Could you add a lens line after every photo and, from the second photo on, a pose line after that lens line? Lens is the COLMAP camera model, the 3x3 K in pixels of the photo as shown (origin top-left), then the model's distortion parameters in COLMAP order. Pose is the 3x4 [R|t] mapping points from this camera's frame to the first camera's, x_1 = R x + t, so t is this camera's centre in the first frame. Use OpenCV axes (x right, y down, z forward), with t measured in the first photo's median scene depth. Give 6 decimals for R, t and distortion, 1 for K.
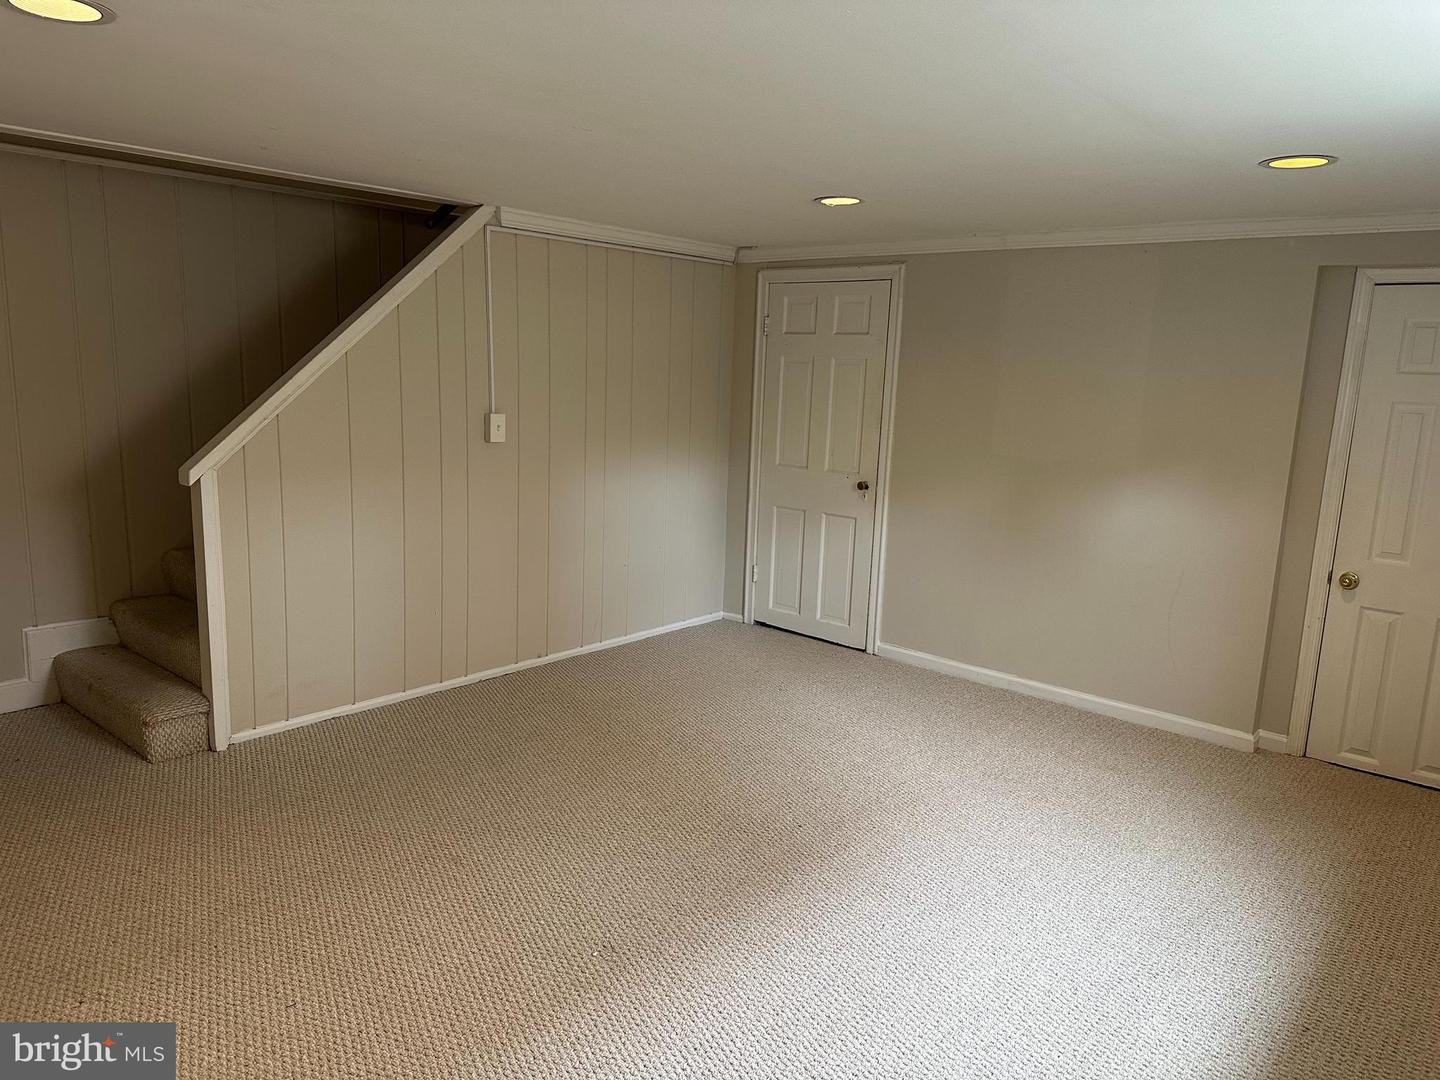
lens RADIAL K [[1022.6, 0, 722.1], [0, 1022.6, 545.2], [0, 0, 1]] dist [0.020663, -0.037452]
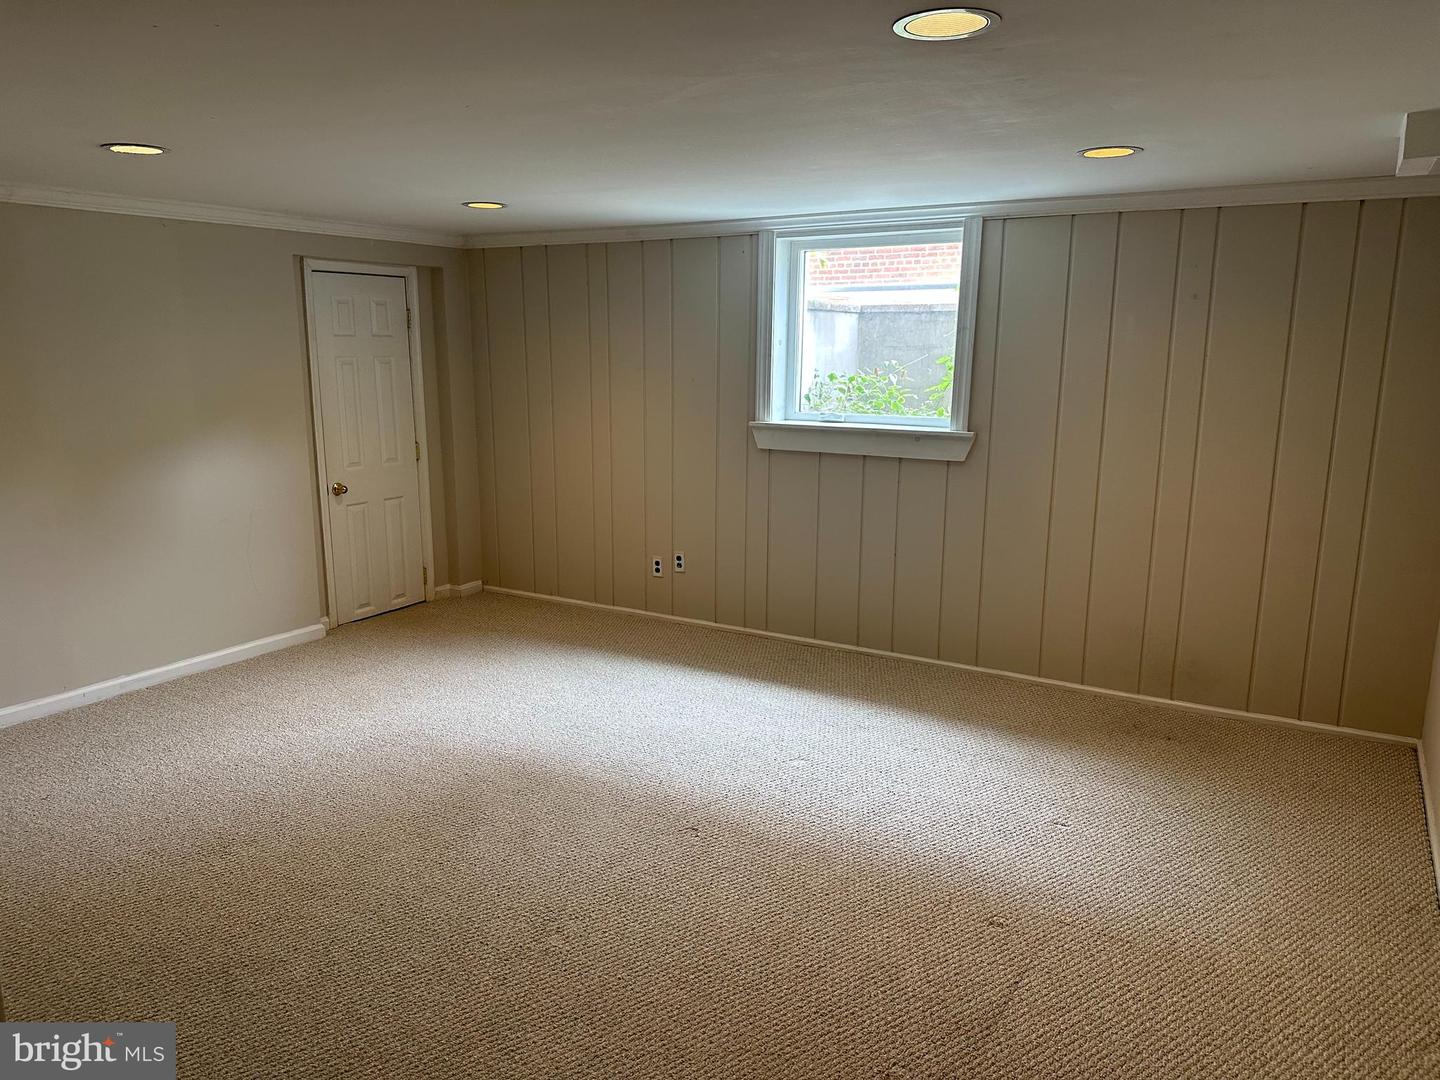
lens RADIAL K [[1022.6, 0, 719.4], [0, 1022.6, 543.3], [0, 0, 1]] dist [0.020663, -0.037452]
pose [[-0.167031, -0.230697, 0.958582, -0.754968], [0.167536, 0.951460, 0.258176, -0.154418], [-0.971613, 0.203721, -0.120273, 0.641087]]
